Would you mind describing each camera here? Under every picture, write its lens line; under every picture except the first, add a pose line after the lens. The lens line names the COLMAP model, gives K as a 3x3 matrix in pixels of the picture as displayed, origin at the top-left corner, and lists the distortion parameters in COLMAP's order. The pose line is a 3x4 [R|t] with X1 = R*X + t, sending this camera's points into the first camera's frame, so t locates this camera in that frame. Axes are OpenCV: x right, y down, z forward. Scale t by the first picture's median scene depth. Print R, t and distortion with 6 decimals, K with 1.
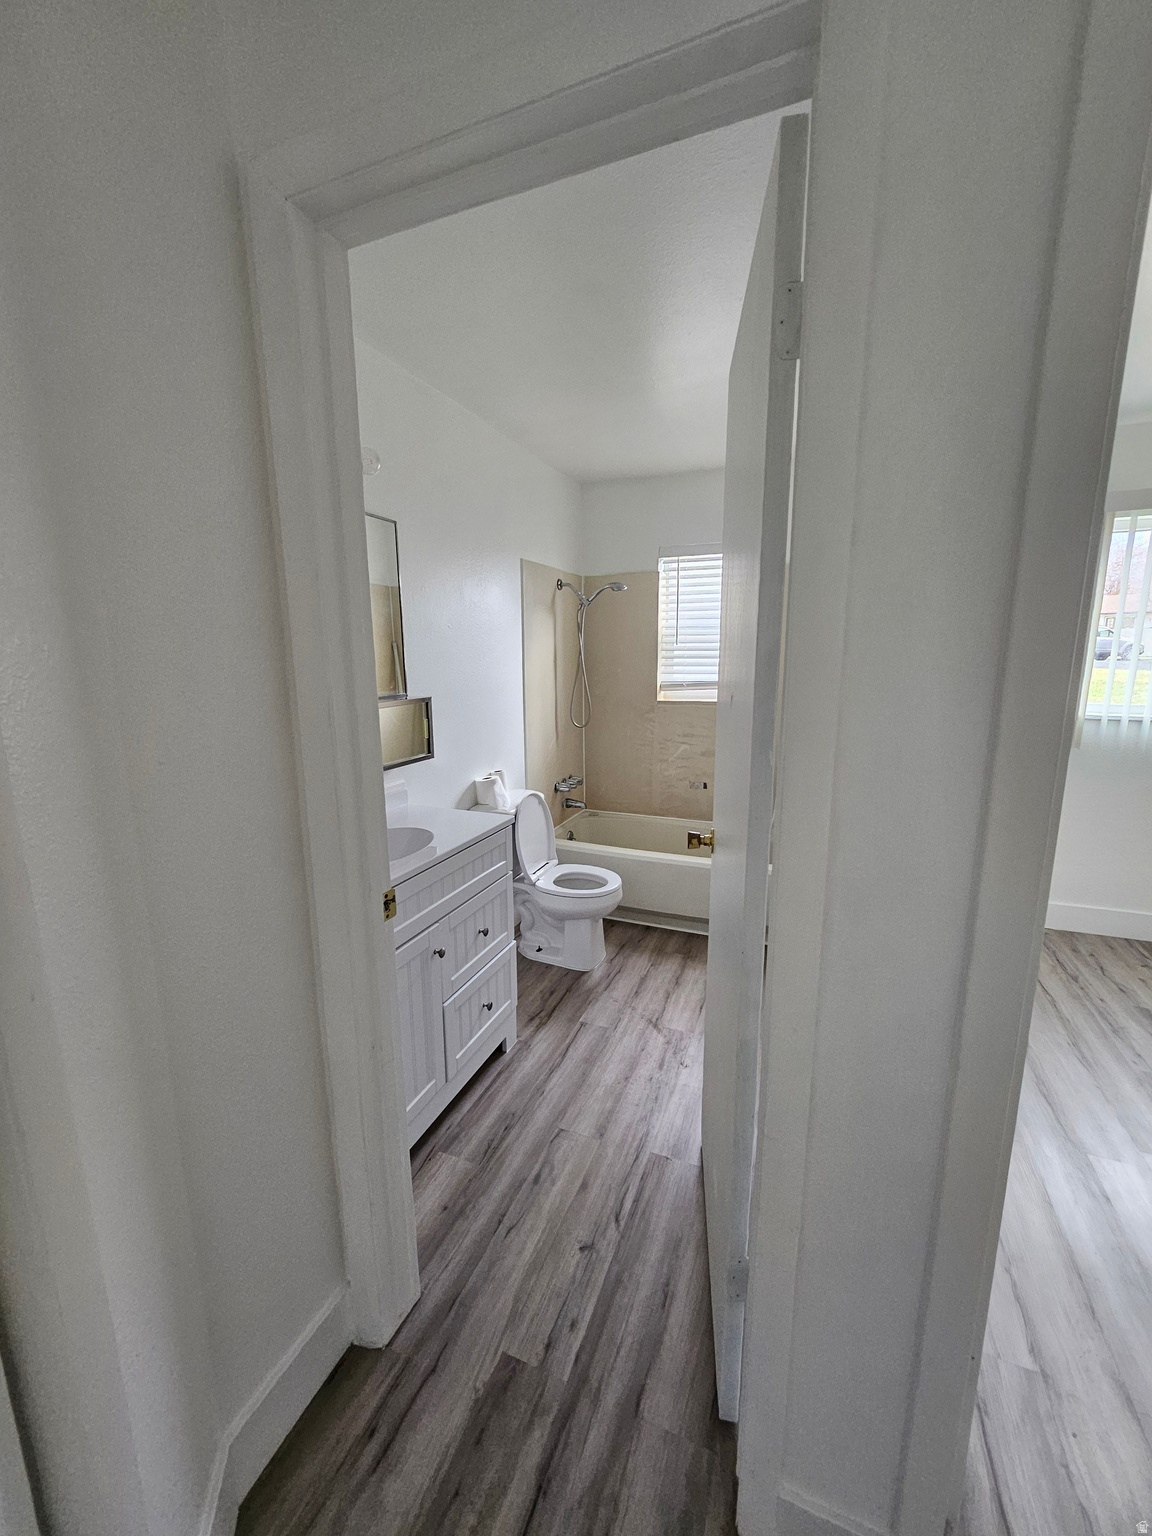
lens RADIAL K [[611.8, 0, 573.9], [0, 611.8, 741.2], [0, 0, 1]] dist [-0.007251, 0.000135]
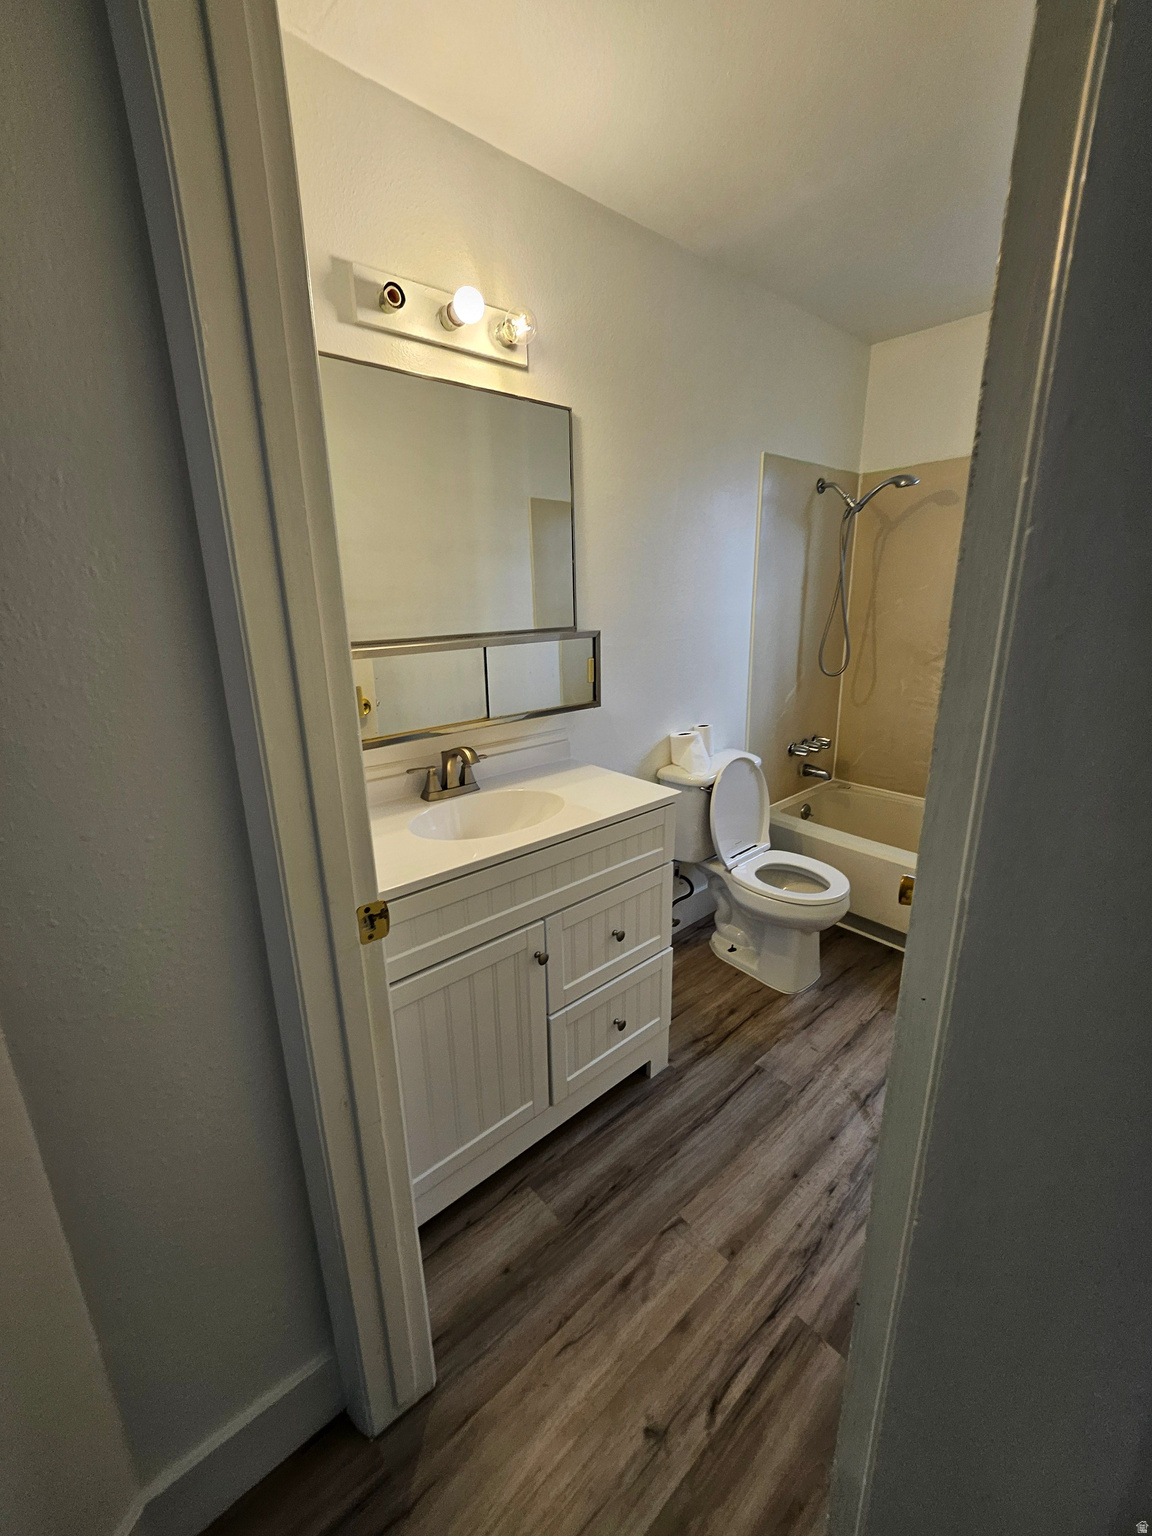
lens RADIAL K [[611.8, 0, 573.9], [0, 611.8, 741.2], [0, 0, 1]] dist [-0.007251, 0.000135]
pose [[0.893595, 0.096299, -0.438422, 0.103686], [-0.051230, 0.992214, 0.113522, -0.017728], [0.445940, -0.078982, 0.891571, 0.252989]]
